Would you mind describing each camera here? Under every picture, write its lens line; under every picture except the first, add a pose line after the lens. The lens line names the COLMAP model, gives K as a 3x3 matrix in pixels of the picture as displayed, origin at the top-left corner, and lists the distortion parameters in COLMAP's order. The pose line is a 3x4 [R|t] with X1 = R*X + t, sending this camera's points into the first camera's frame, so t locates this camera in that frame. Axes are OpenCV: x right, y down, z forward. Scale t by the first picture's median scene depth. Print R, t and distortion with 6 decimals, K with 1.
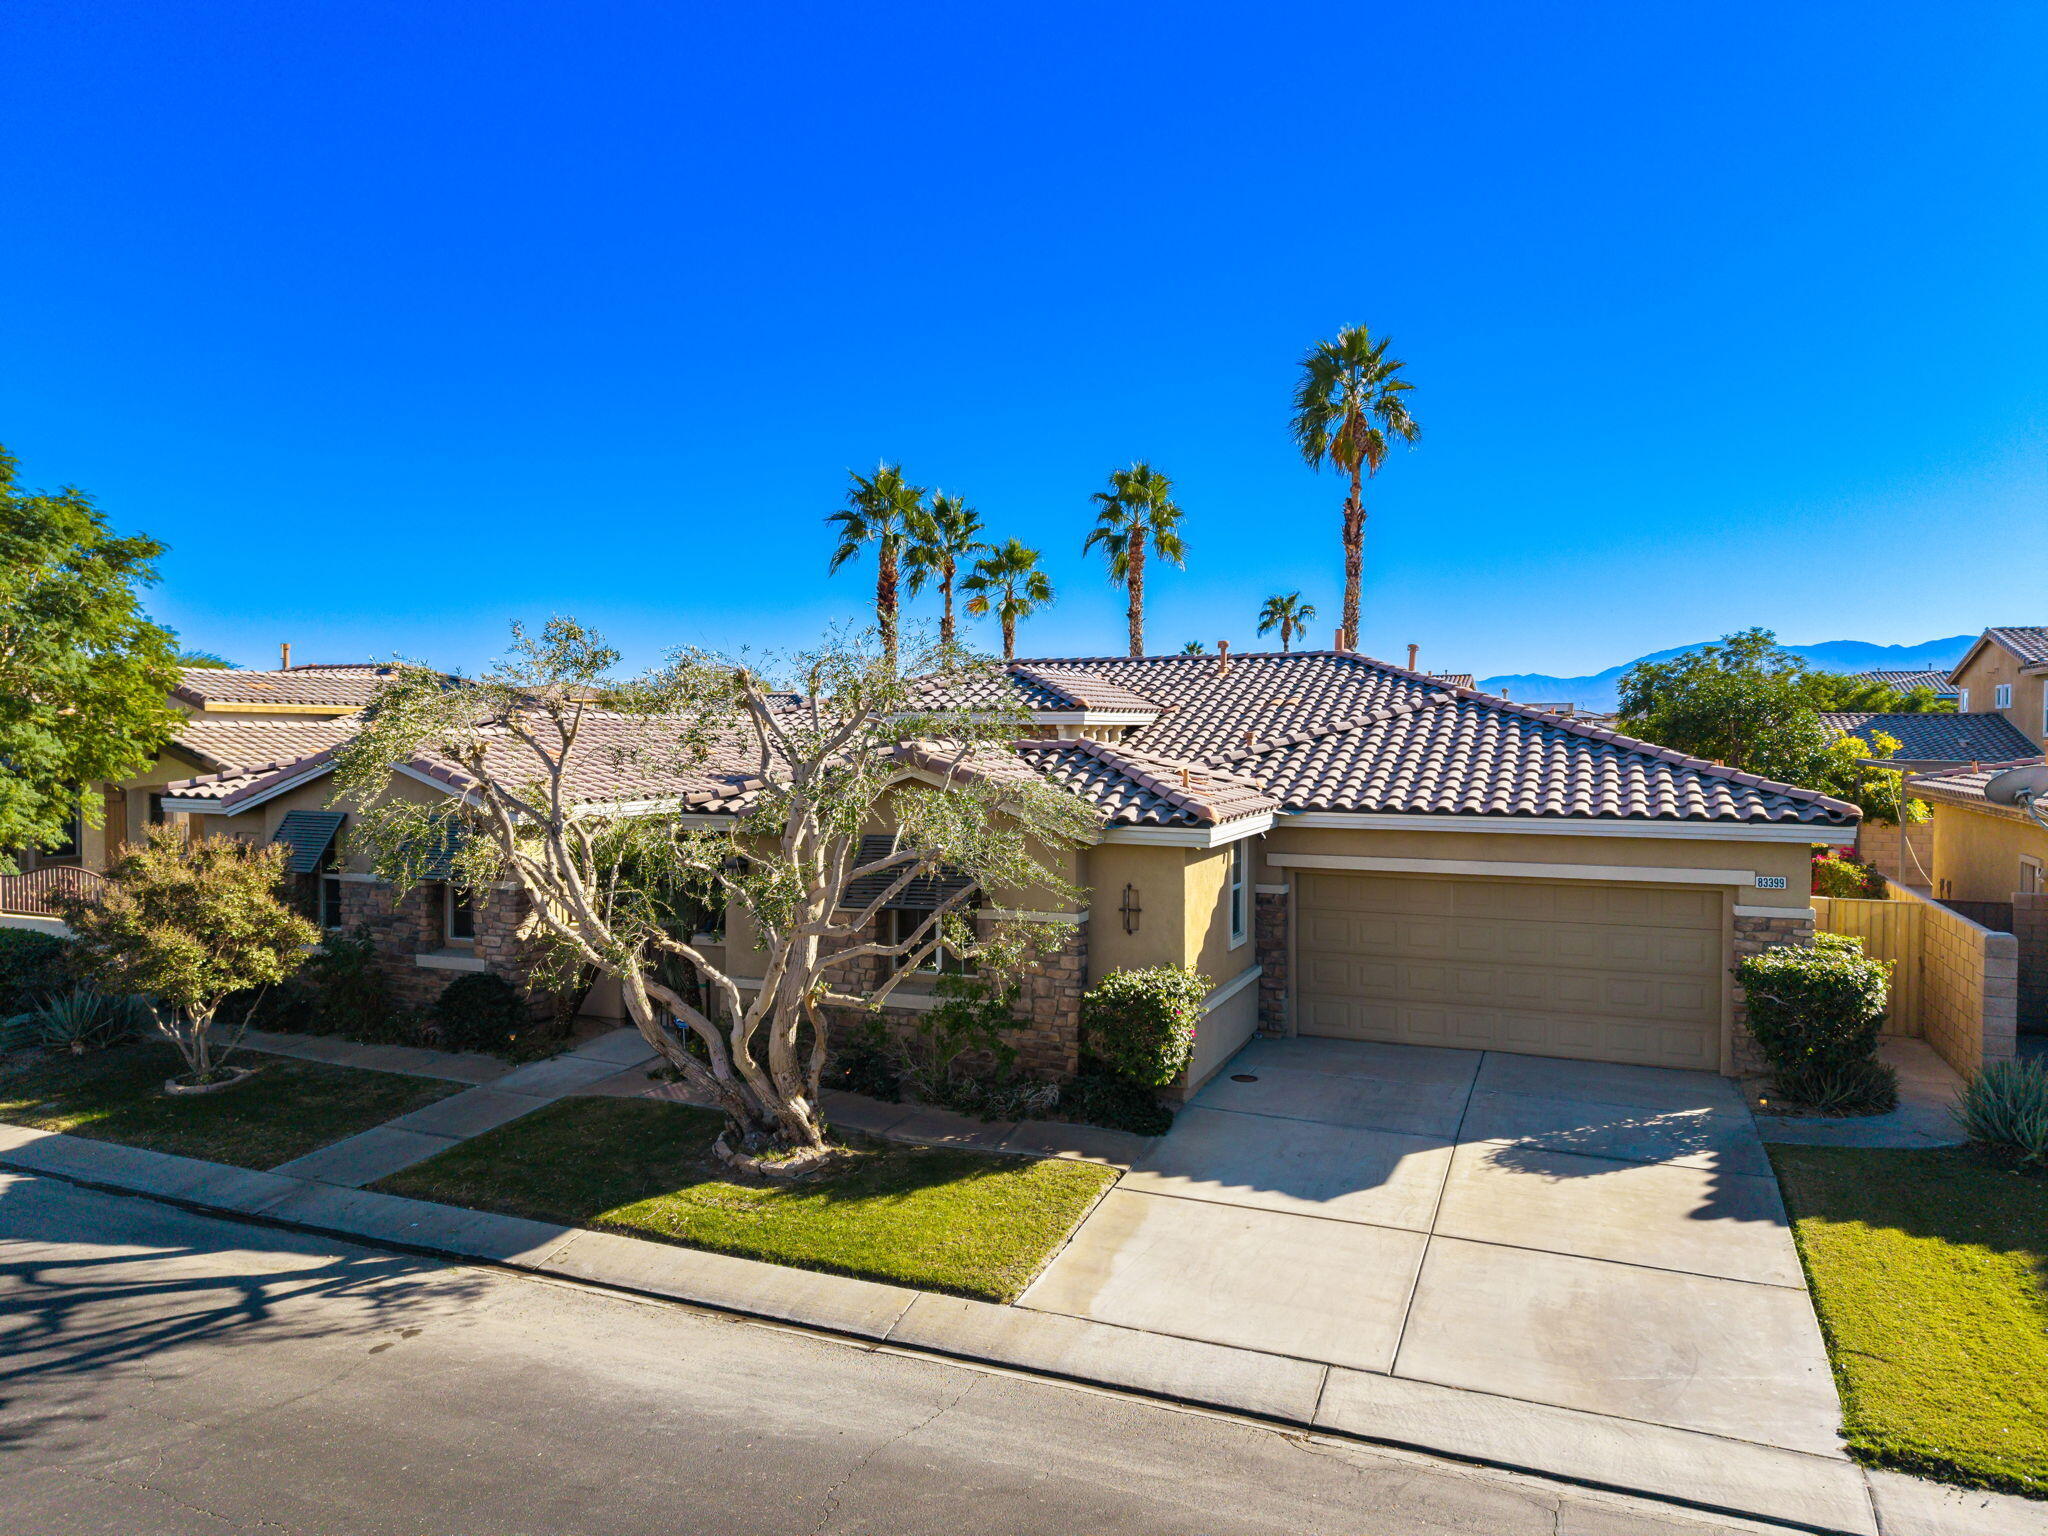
lens RADIAL K [[1384.3, 0, 1024.0], [0, 1384.3, 768.0], [0, 0, 1]] dist [0.023474, -0.011711]
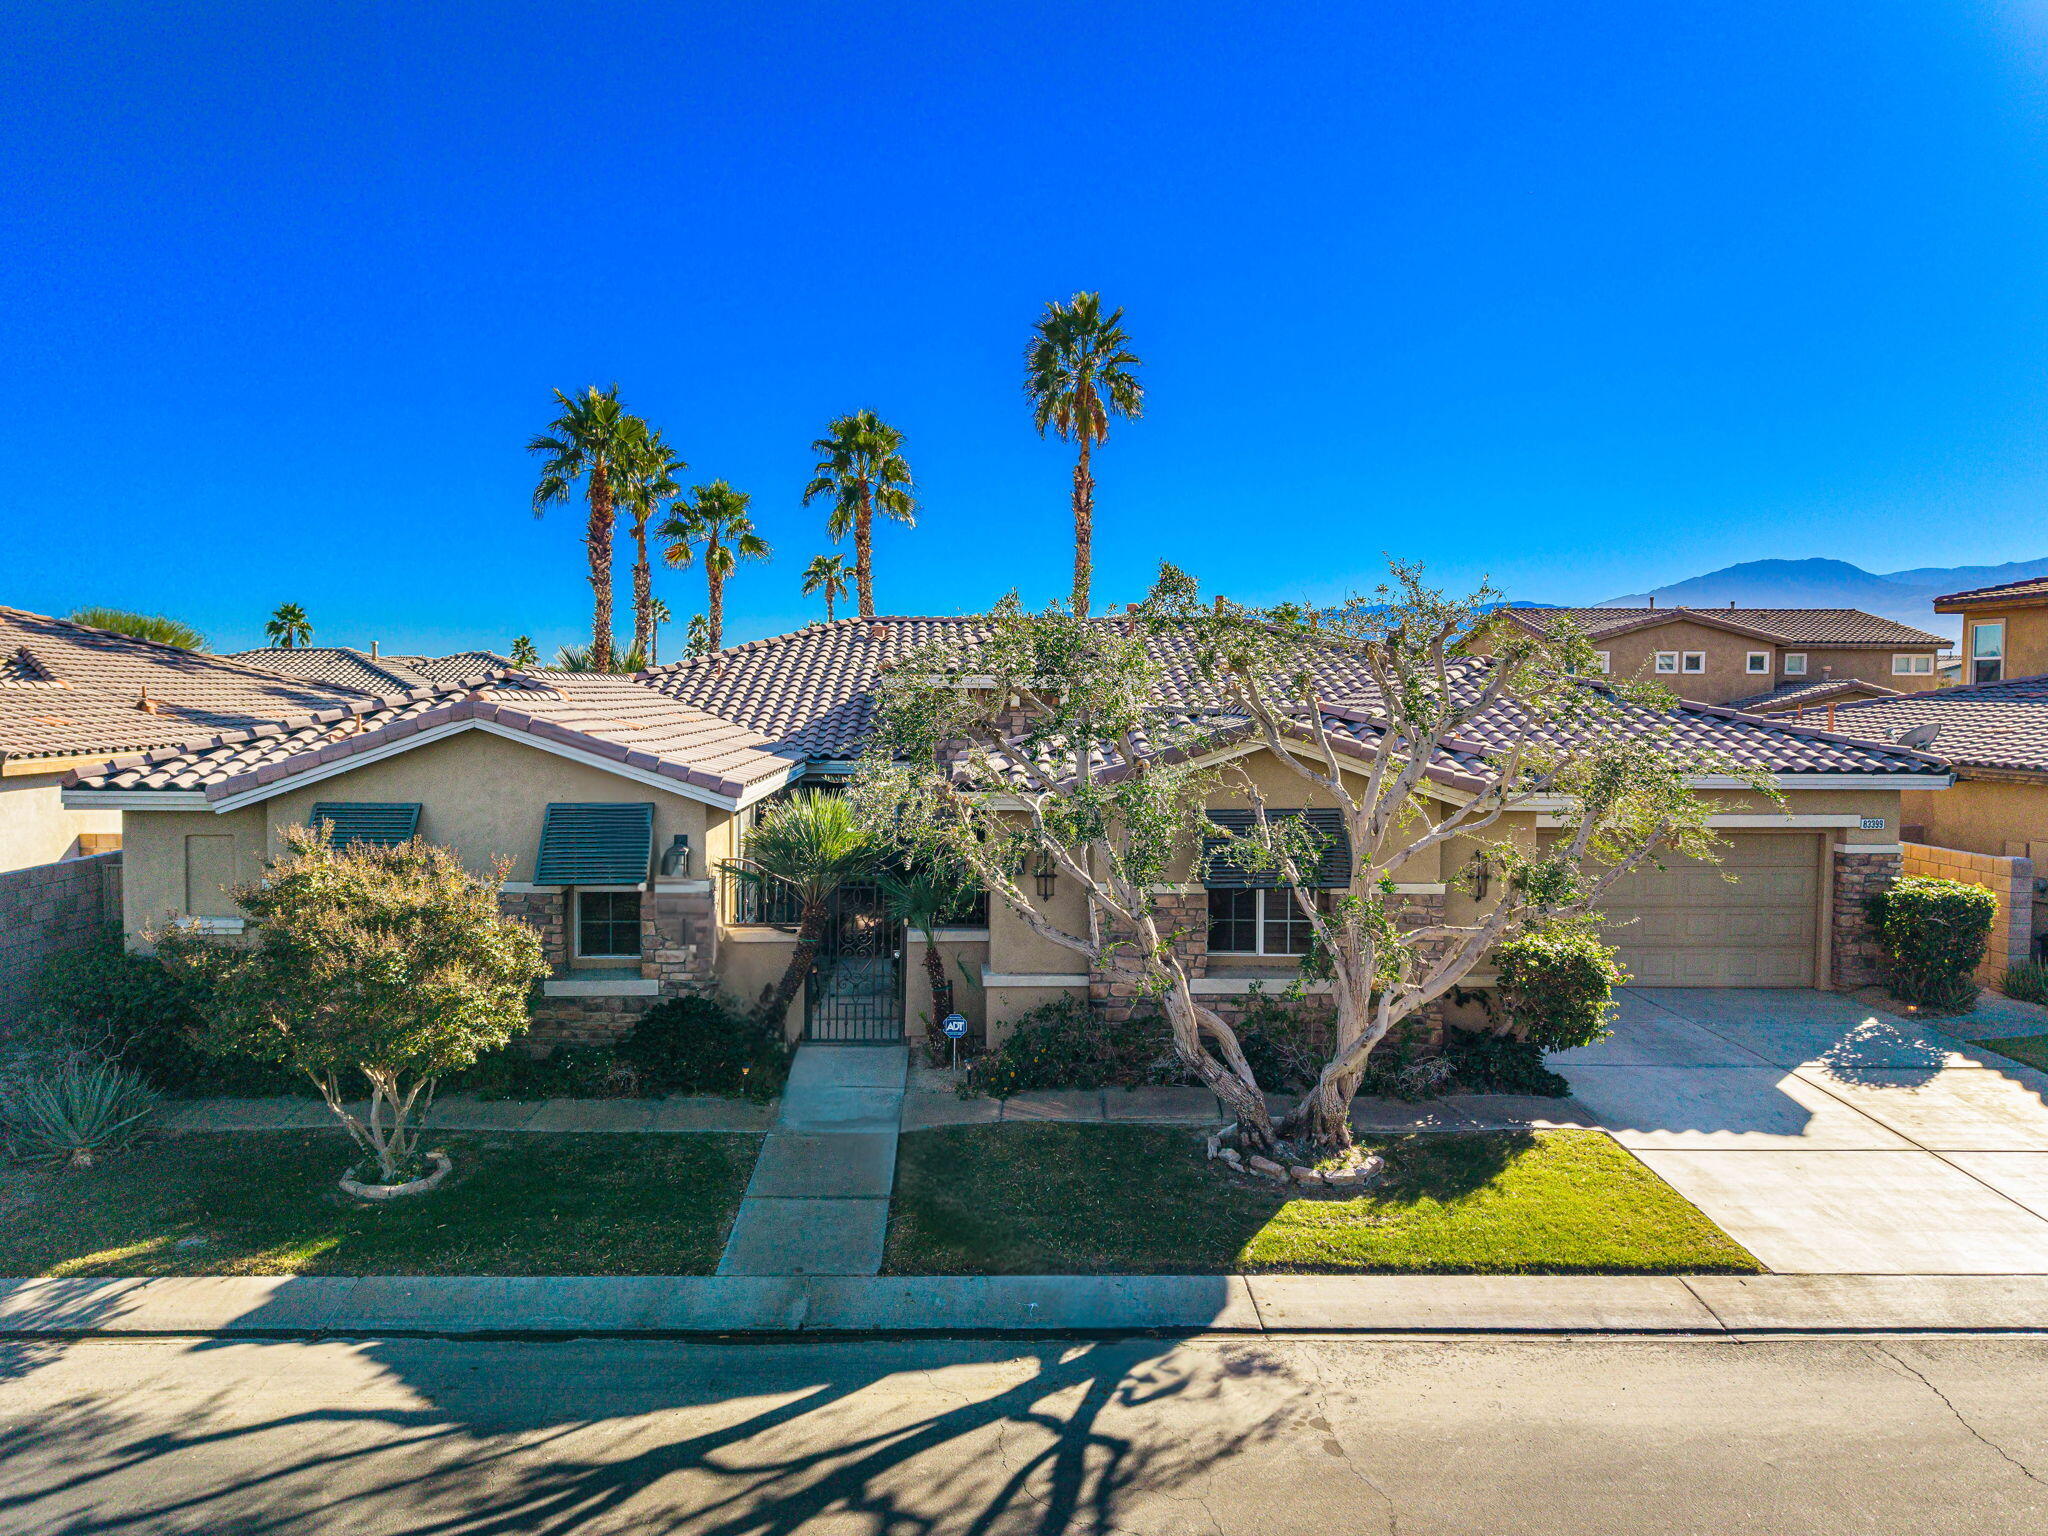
lens RADIAL K [[1384.3, 0, 1024.0], [0, 1384.3, 768.0], [0, 0, 1]] dist [0.023474, -0.011711]
pose [[0.910493, -0.021686, 0.412955, -0.672057], [0.008964, 0.999424, 0.032720, -0.013124], [-0.413426, -0.026089, 0.910164, 0.229933]]
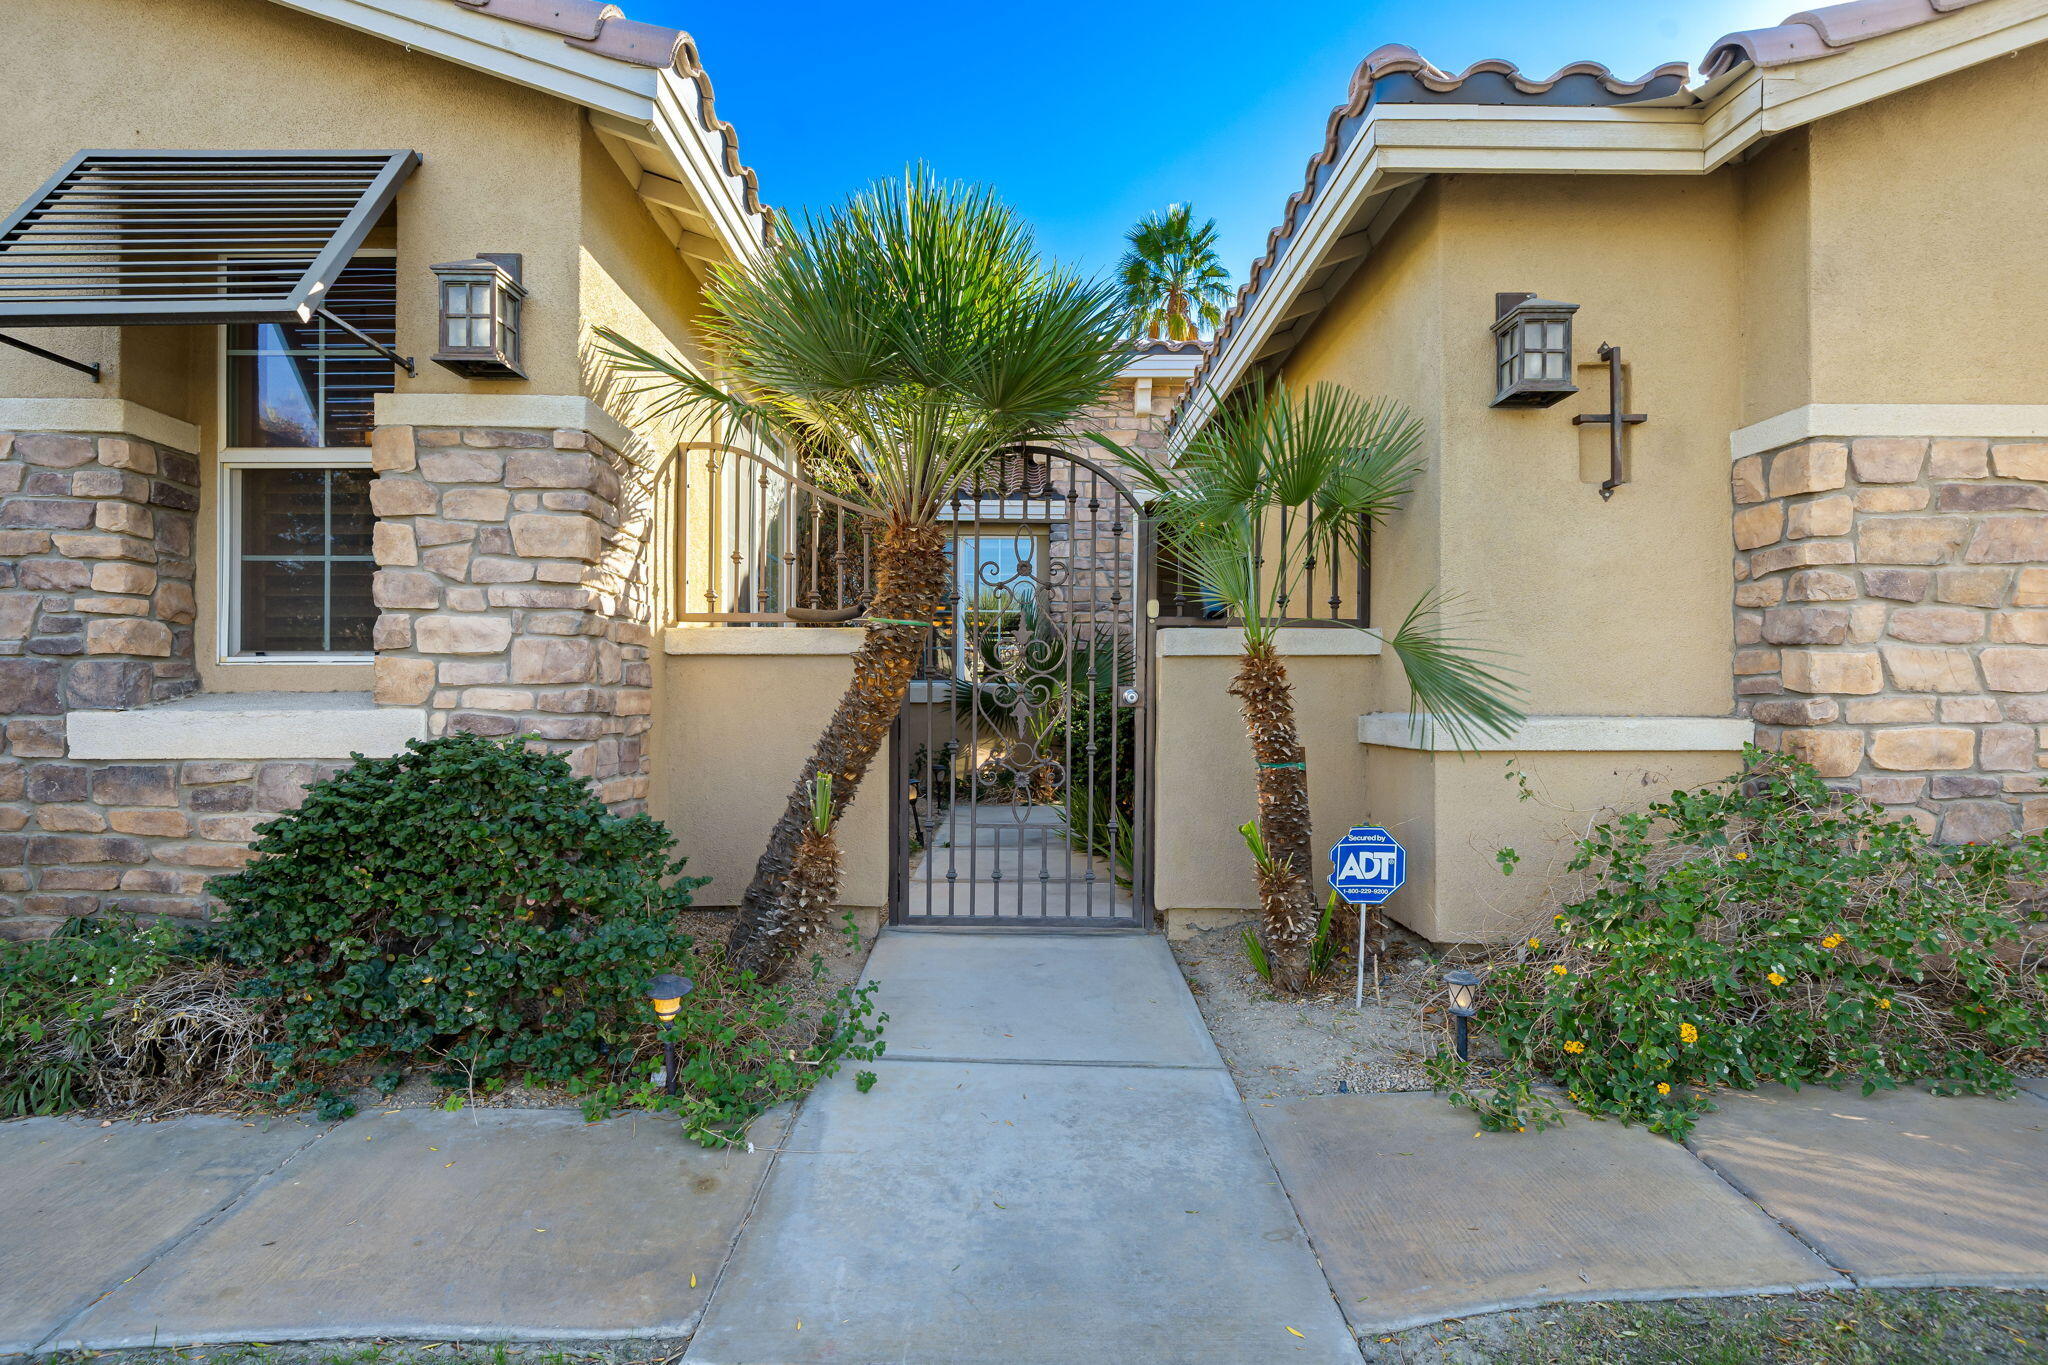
lens RADIAL K [[1031.8, 0, 1029.4], [0, 1031.8, 692.3], [0, 0, 1]] dist [0.001876, 0.001384]
pose [[0.922066, 0.002842, 0.387023, -0.459711], [0.008799, 0.999561, -0.028303, 0.180227], [-0.386934, 0.029502, 0.921635, 1.001369]]
